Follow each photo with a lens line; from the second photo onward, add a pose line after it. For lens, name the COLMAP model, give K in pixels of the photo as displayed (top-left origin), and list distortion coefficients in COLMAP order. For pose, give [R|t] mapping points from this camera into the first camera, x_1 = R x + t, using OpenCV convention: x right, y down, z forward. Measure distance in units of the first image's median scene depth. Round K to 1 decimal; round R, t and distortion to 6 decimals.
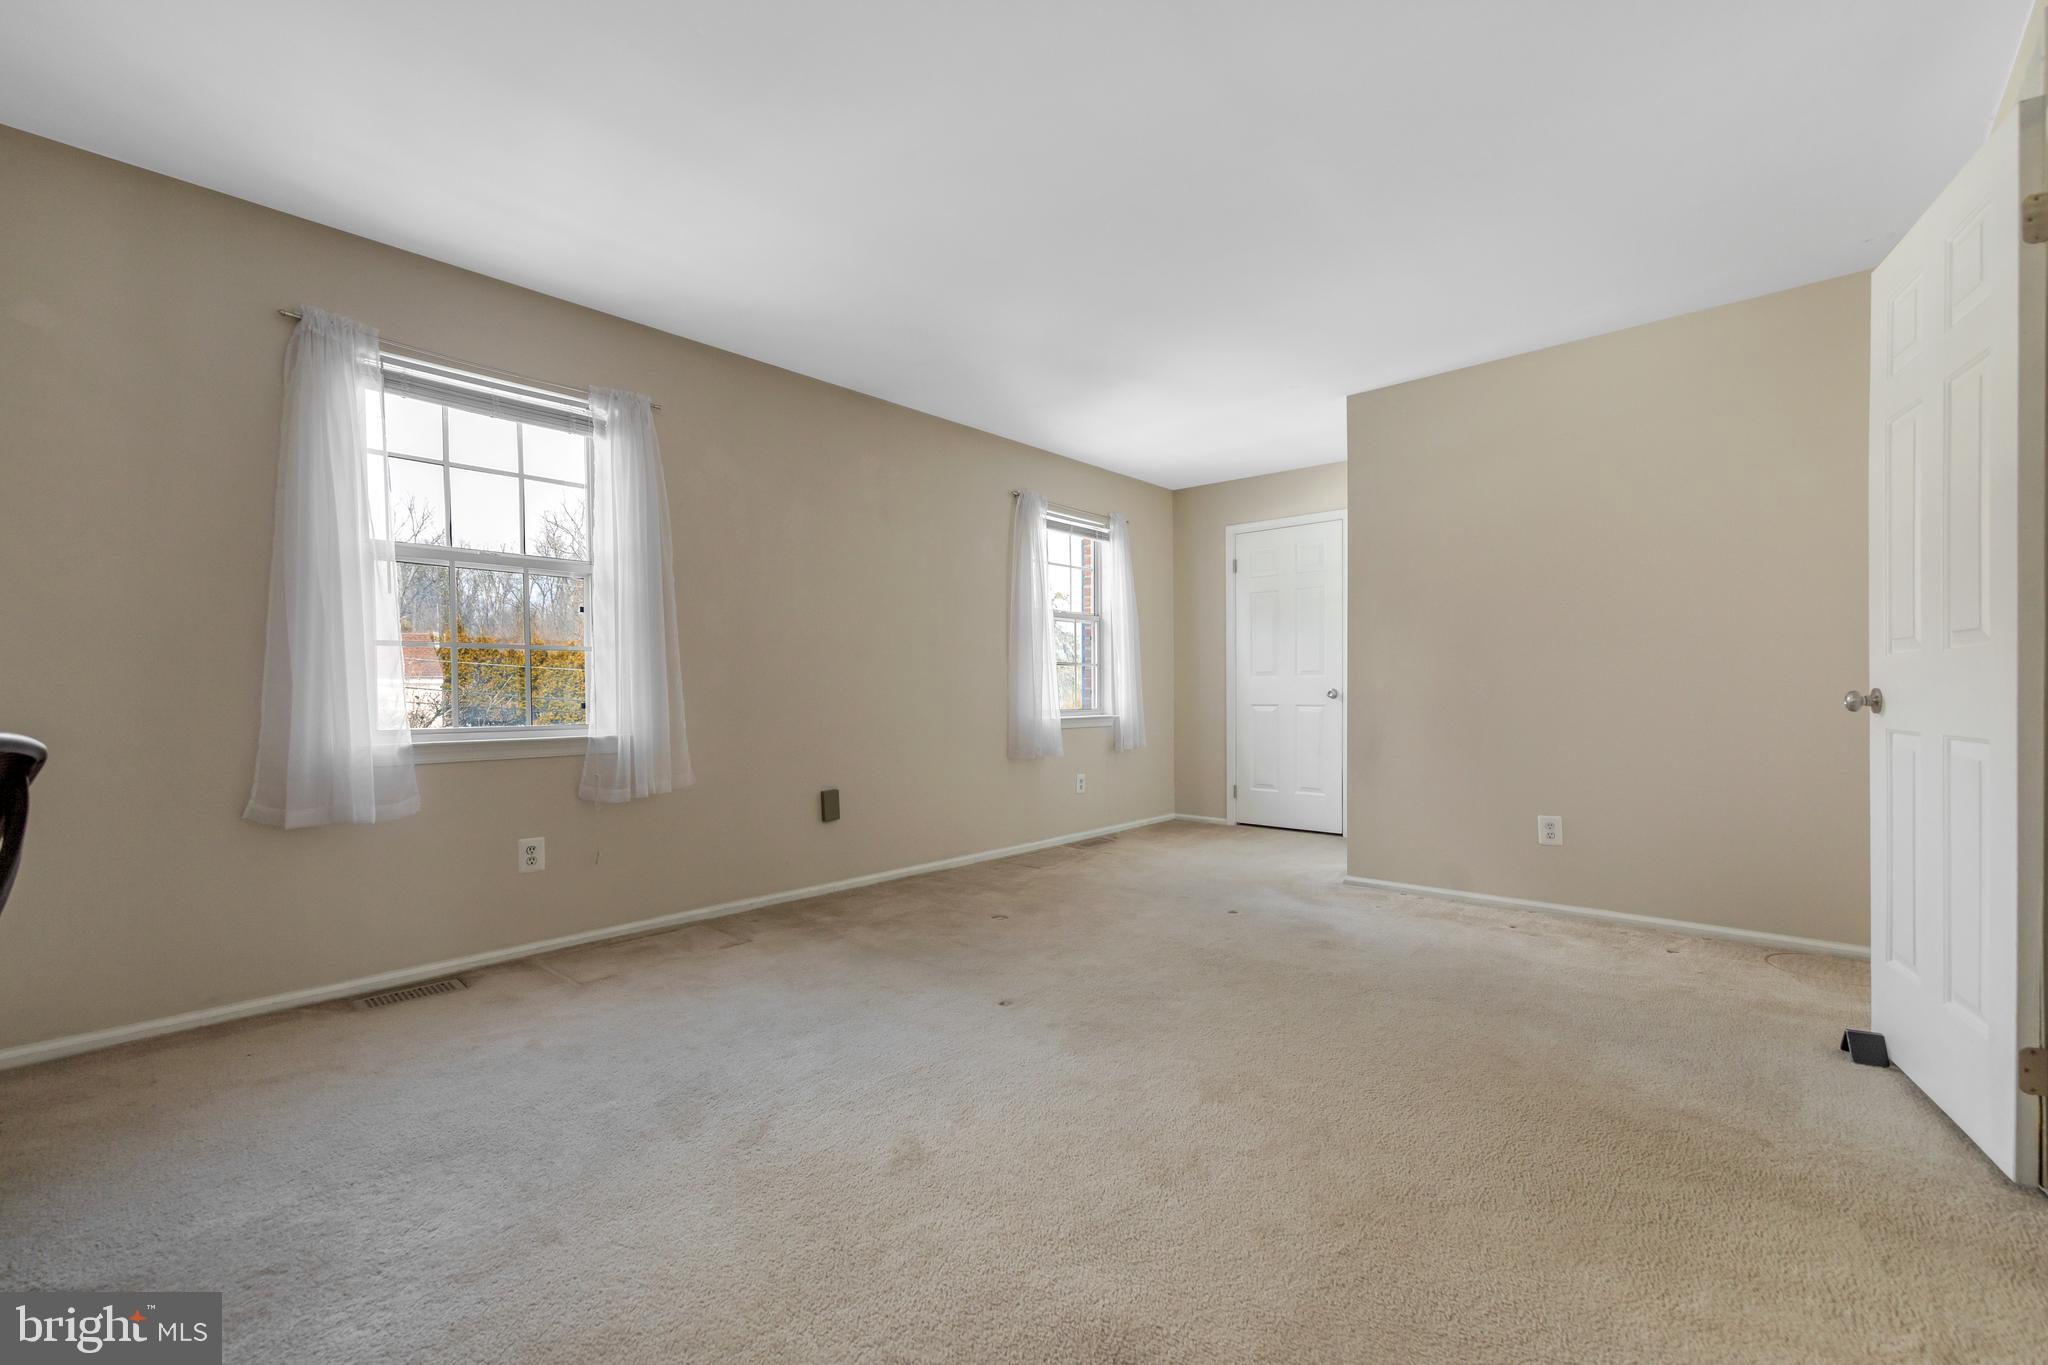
lens RADIAL K [[871.6, 0, 1028.7], [0, 871.6, 676.1], [0, 0, 1]] dist [0.001391, 0.000064]
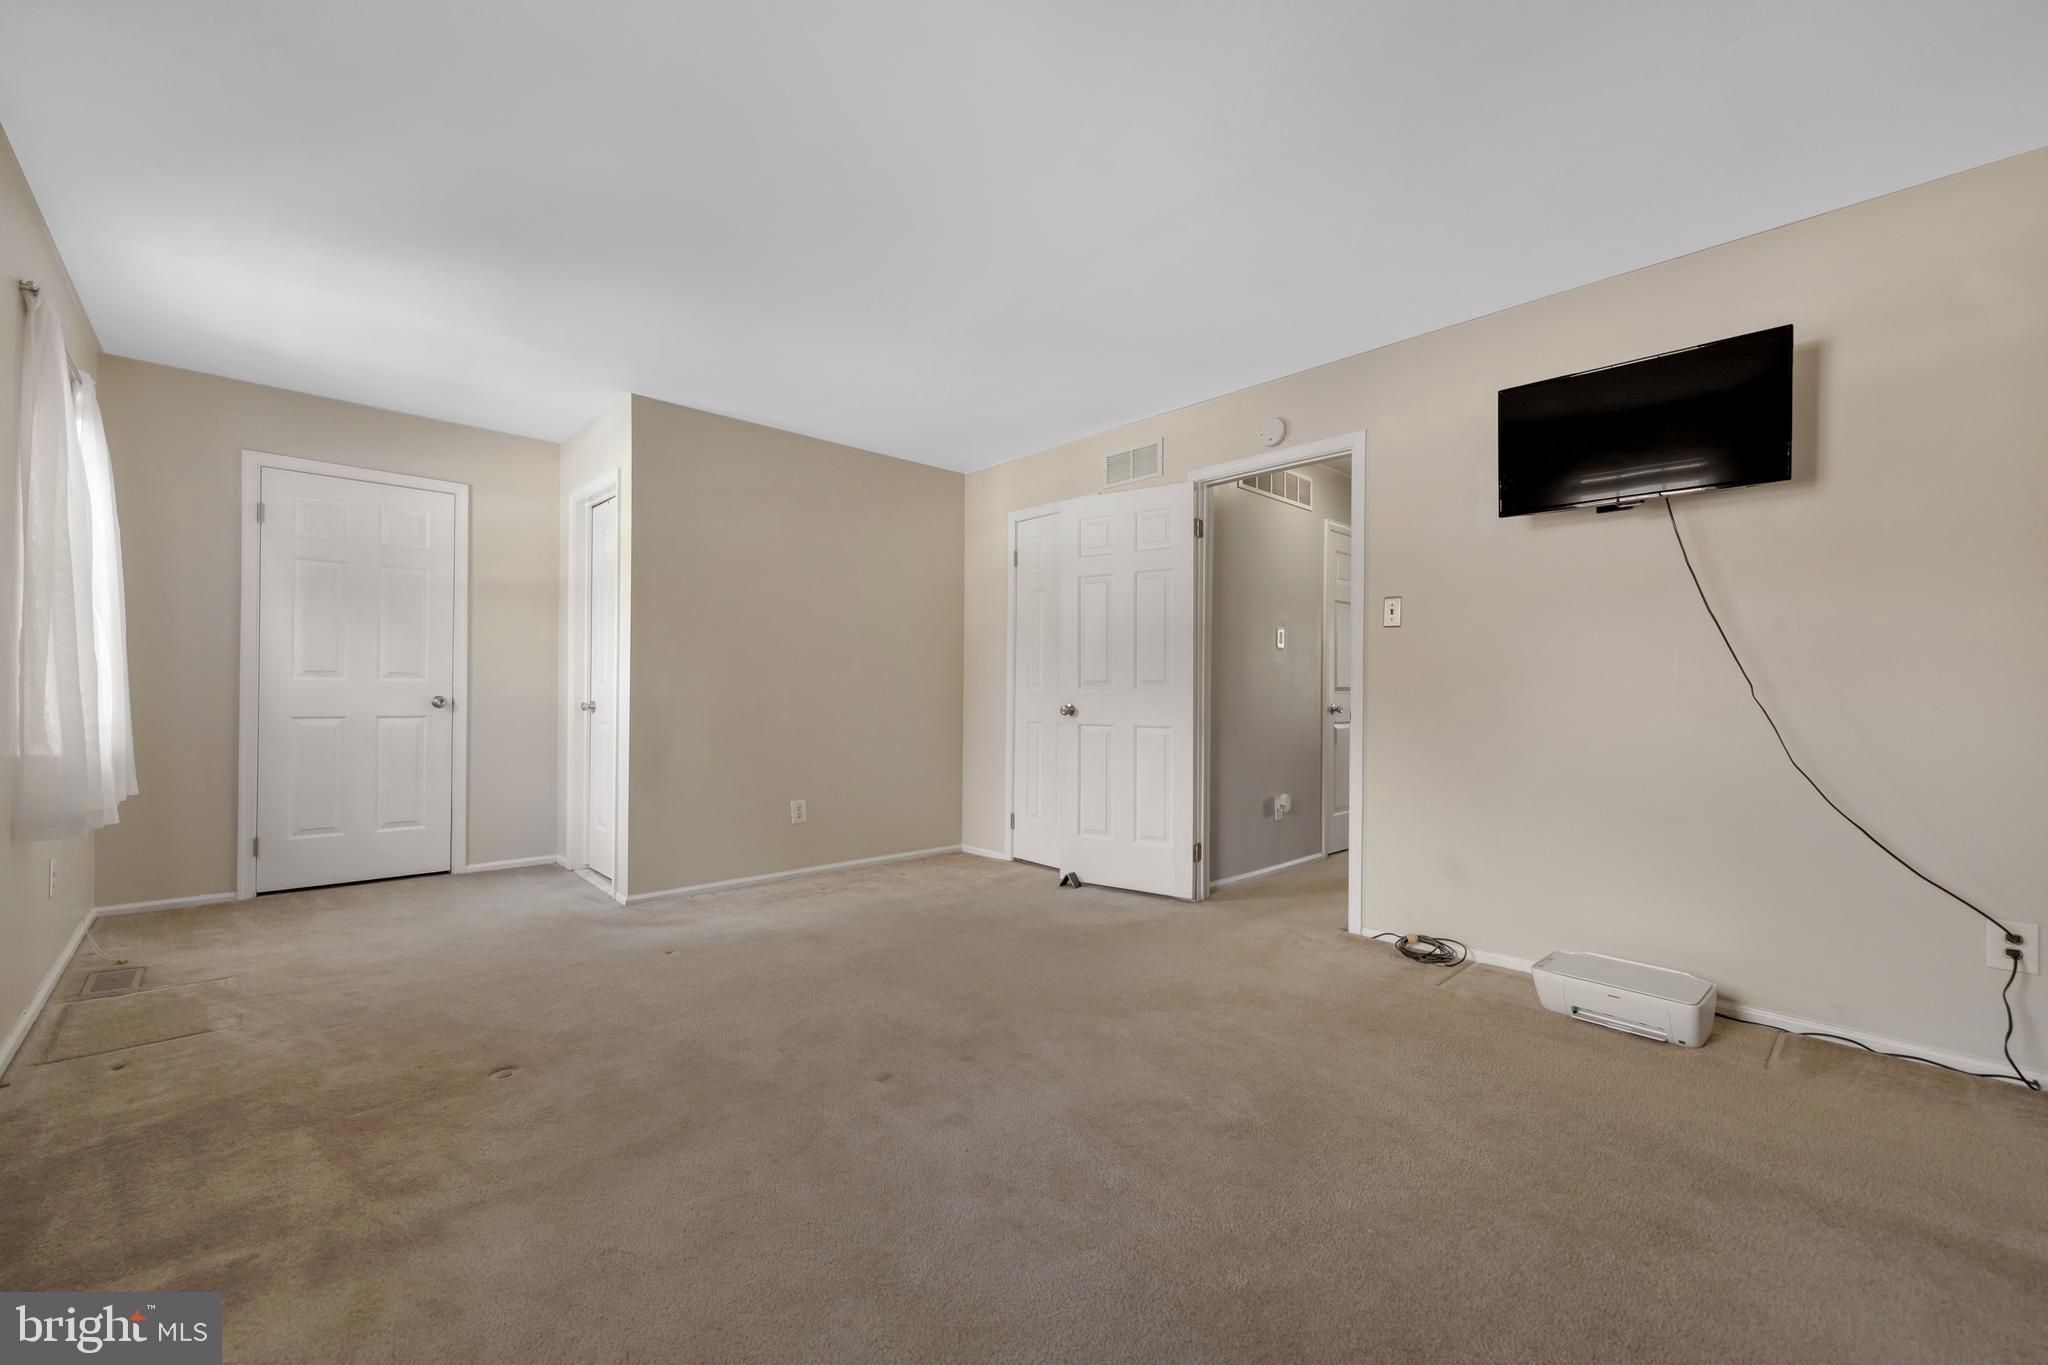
lens RADIAL K [[842.9, 0, 1029.7], [0, 842.9, 691.9], [0, 0, 1]] dist [0.000774, 0.000090]
pose [[0.070720, 0.001037, 0.997496, -0.412216], [-0.027949, 0.999609, 0.000942, -0.005814], [-0.997105, -0.027946, 0.070721, 0.395784]]
